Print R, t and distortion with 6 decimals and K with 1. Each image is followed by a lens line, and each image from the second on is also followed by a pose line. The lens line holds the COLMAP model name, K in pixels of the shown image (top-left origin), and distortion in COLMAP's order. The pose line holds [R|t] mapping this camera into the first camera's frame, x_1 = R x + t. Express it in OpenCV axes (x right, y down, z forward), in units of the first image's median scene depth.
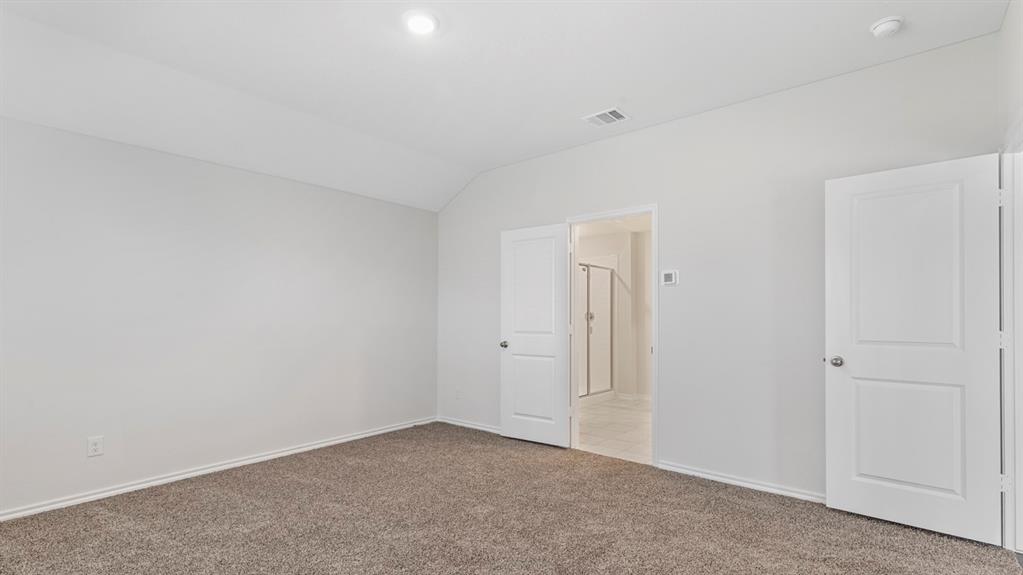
lens RADIAL K [[479.0, 0, 511.8], [0, 479.0, 319.1], [0, 0, 1]] dist [0.000230, 0.000070]
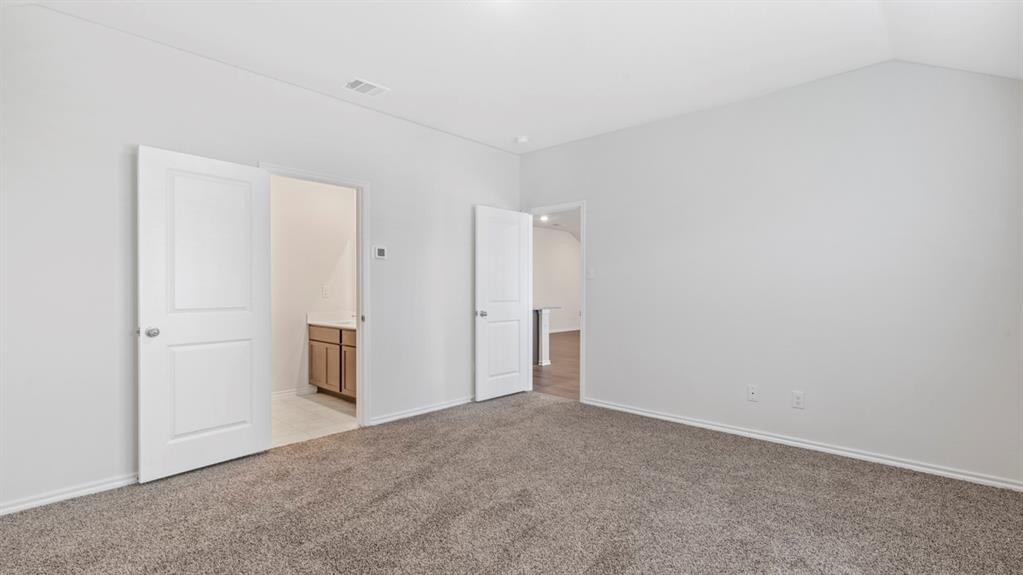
lens RADIAL K [[462.9, 0, 511.5], [0, 462.9, 287.5], [0, 0, 1]] dist [0.000243, 0.000148]
pose [[0.045396, -0.002638, 0.998966, -0.638032], [0.005668, 0.999981, 0.002383, -0.004871], [-0.998953, 0.005554, 0.045410, 0.547840]]
